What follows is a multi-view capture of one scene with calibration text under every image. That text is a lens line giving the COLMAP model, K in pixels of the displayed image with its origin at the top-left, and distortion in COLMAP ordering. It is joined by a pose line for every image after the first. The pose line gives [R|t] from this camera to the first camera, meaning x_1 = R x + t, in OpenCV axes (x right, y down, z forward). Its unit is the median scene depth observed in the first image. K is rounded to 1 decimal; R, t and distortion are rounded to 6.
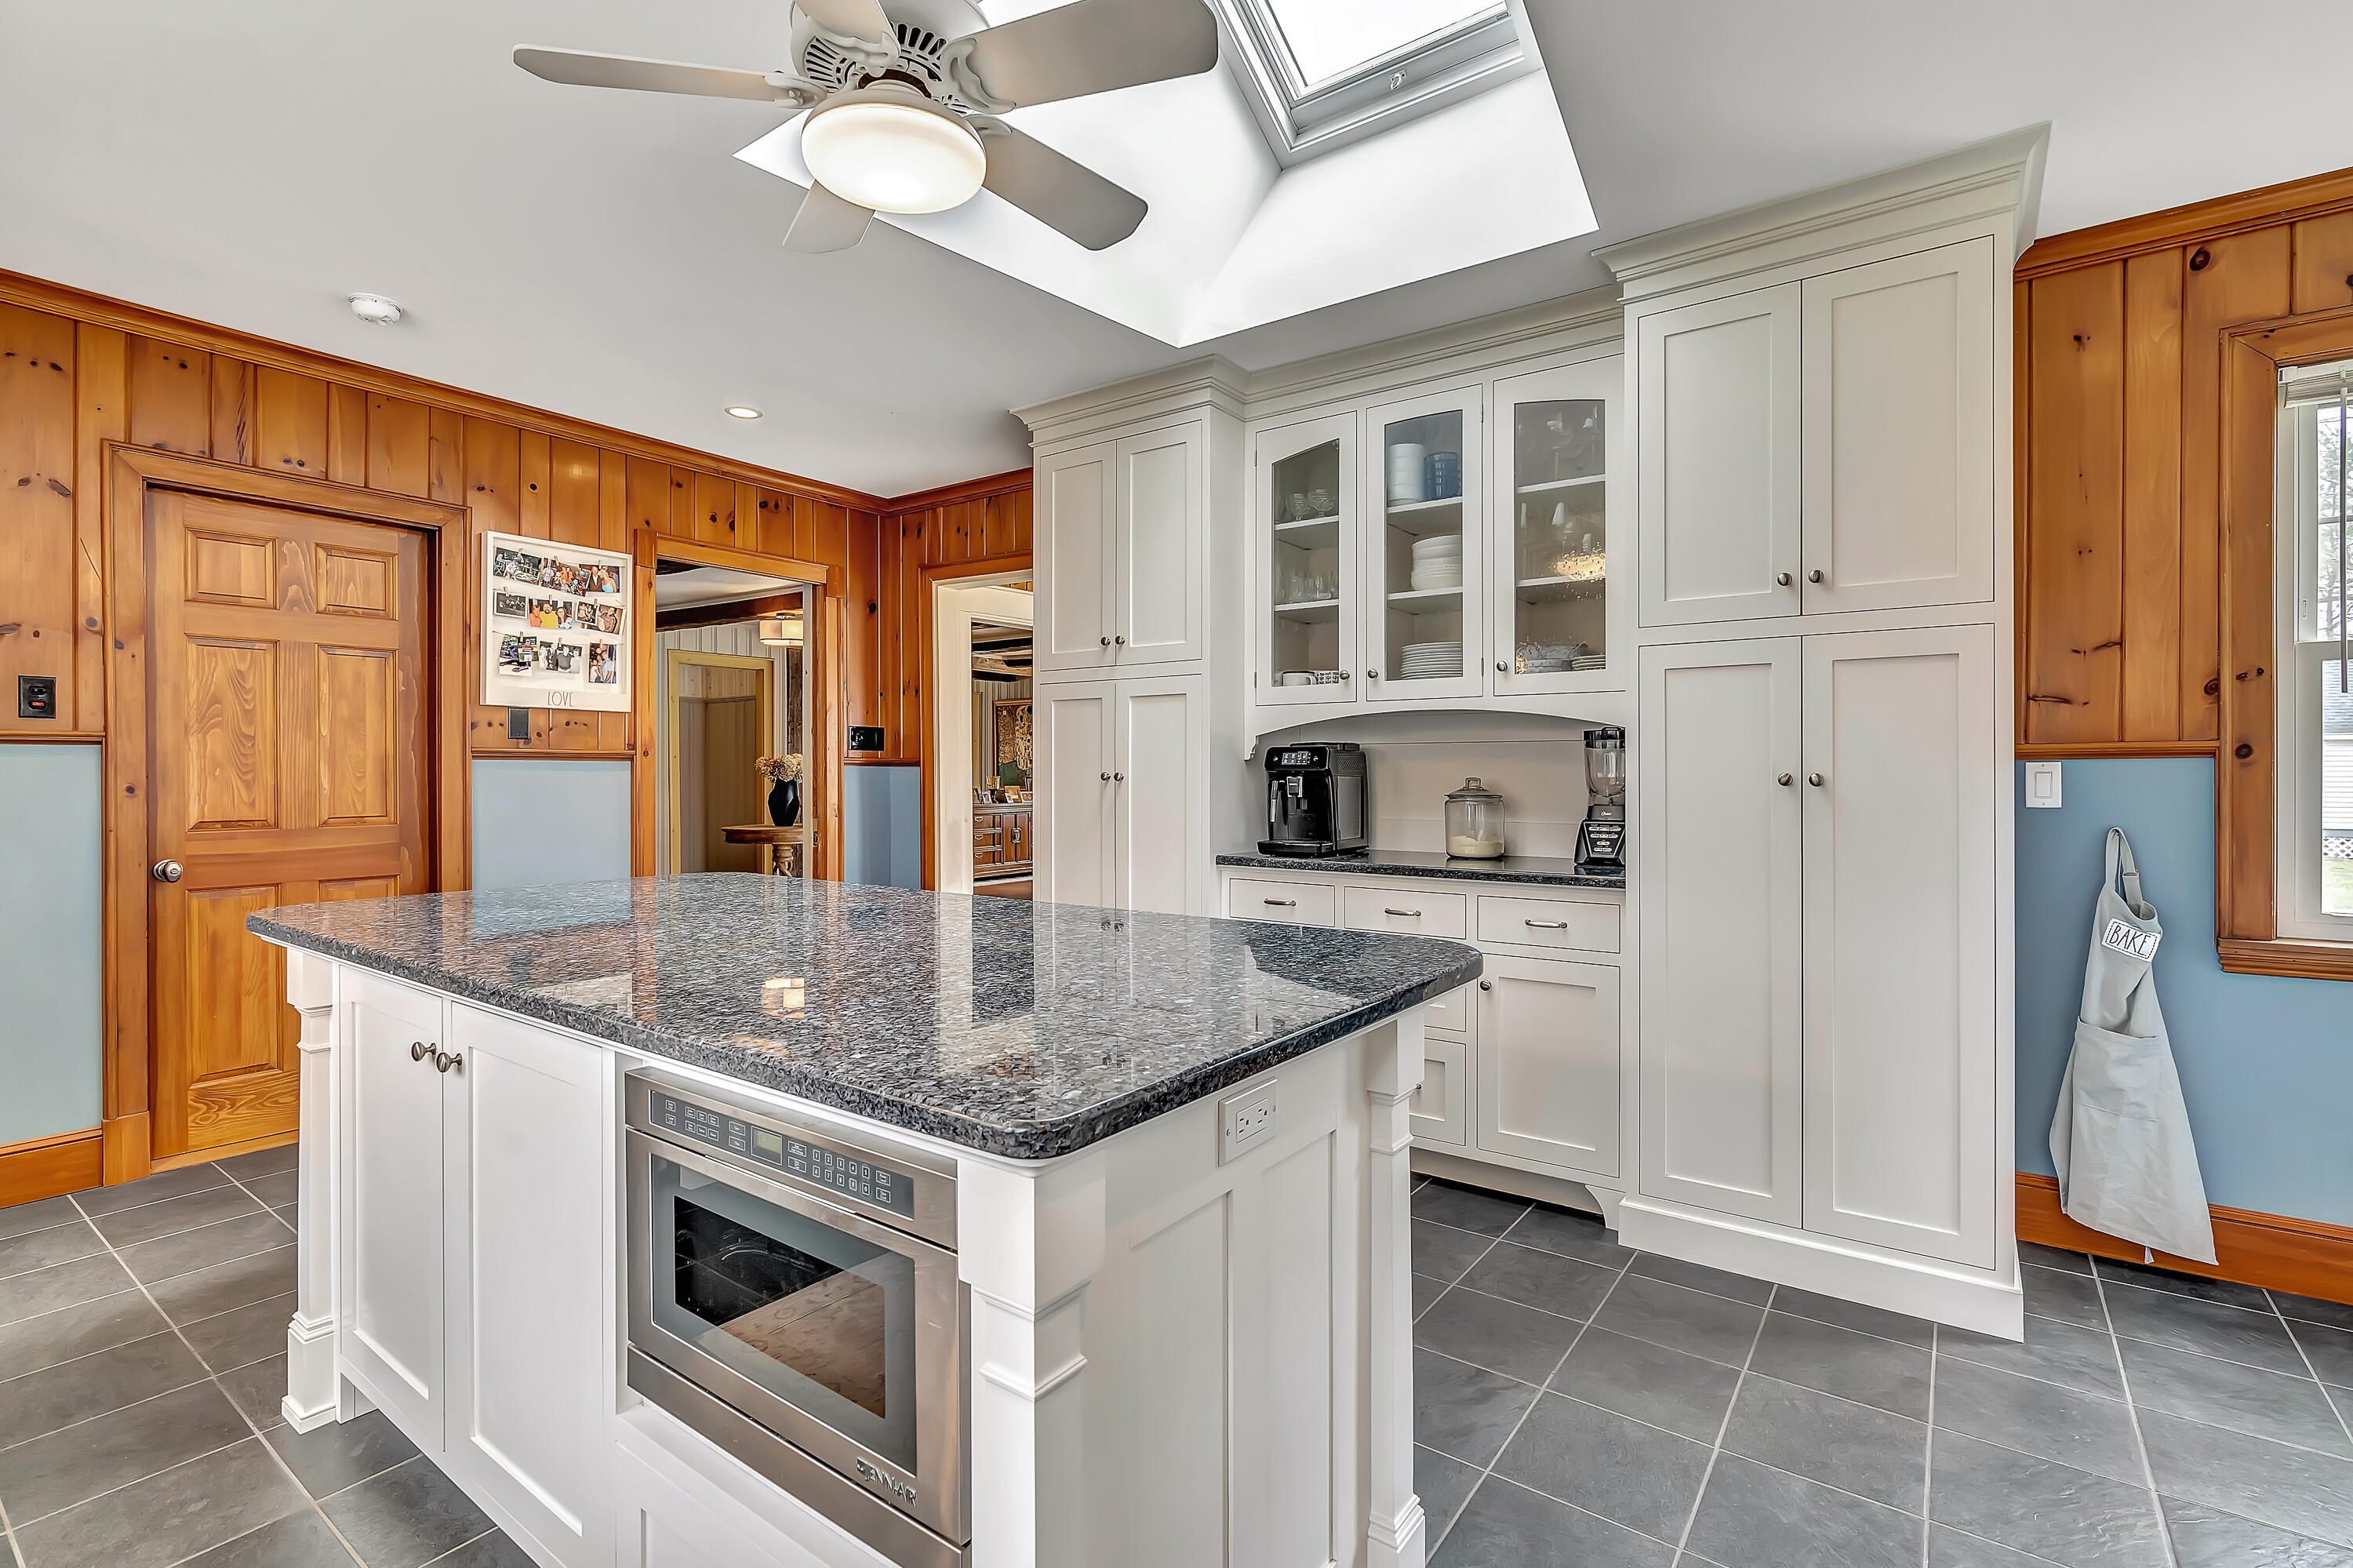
lens RADIAL K [[1080.1, 0, 1183.4], [0, 1080.1, 785.0], [0, 0, 1]] dist [-0.007132, 0.003539]
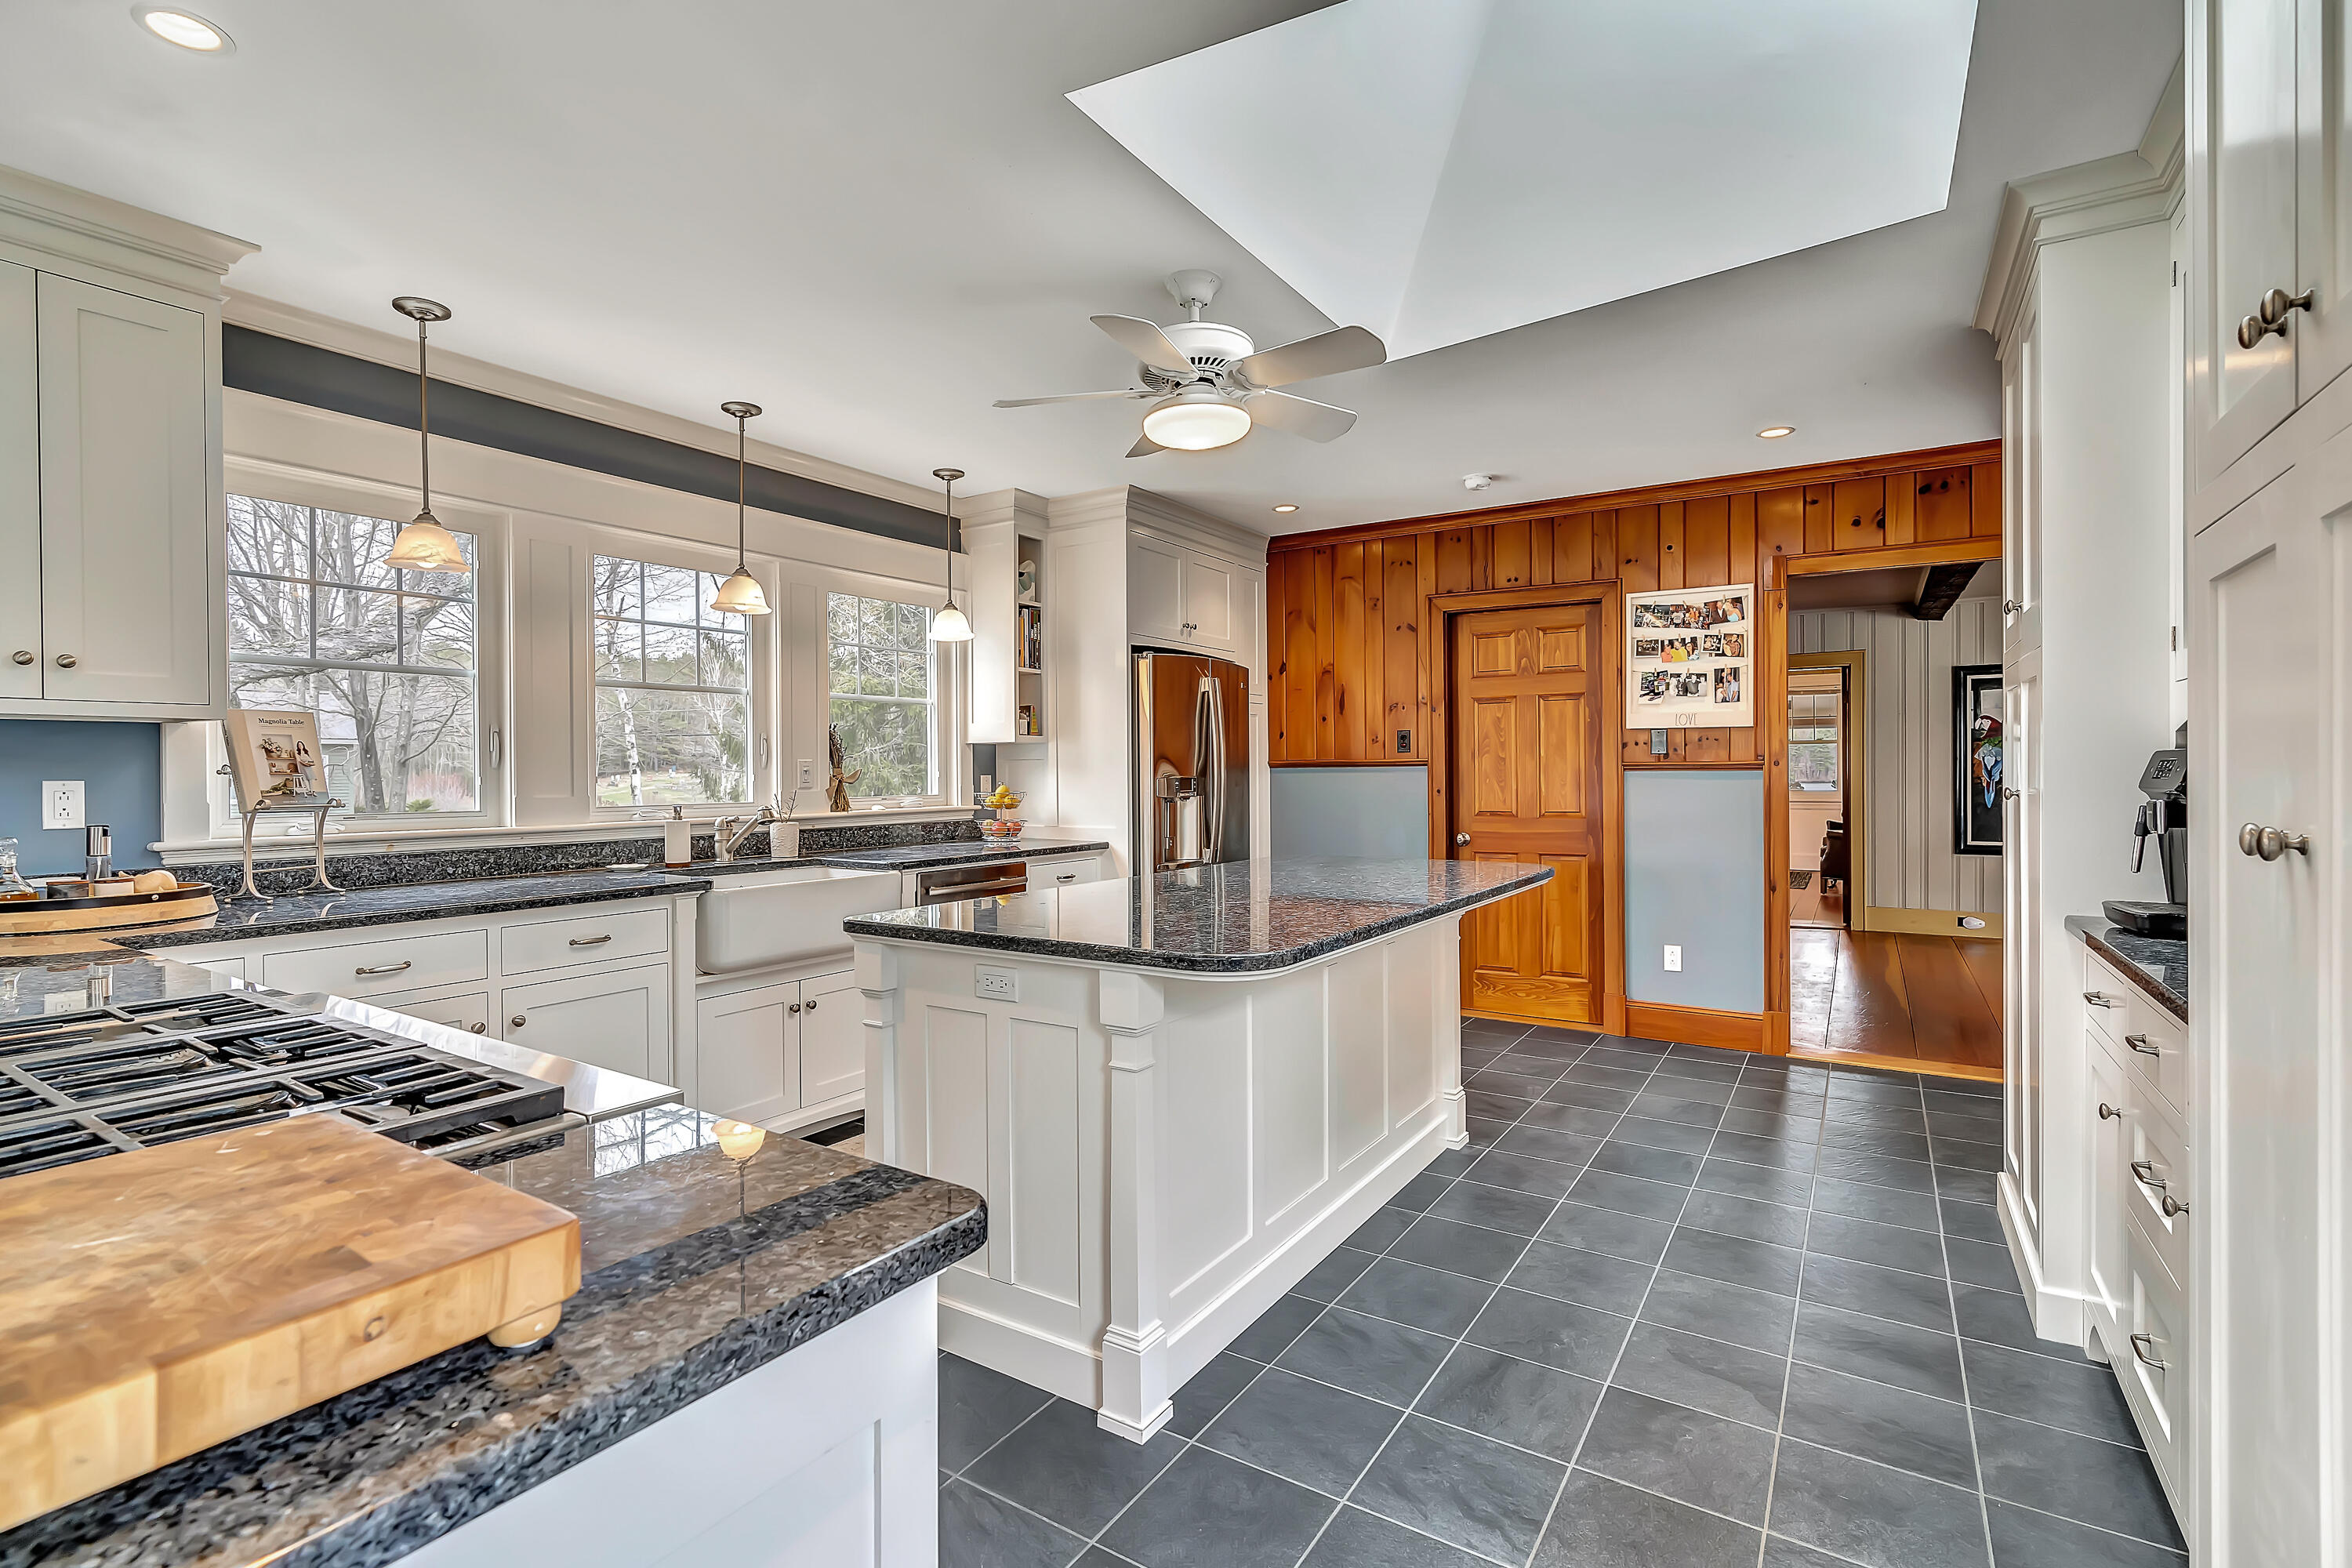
lens RADIAL K [[1079.6, 0, 1168.4], [0, 1079.6, 794.8], [0, 0, 1]] dist [-0.007132, 0.003539]
pose [[0.043122, 0.017311, -0.998920, 0.600266], [-0.006803, 0.999832, 0.017033, -0.013221], [0.999047, 0.006061, 0.043232, 0.380408]]
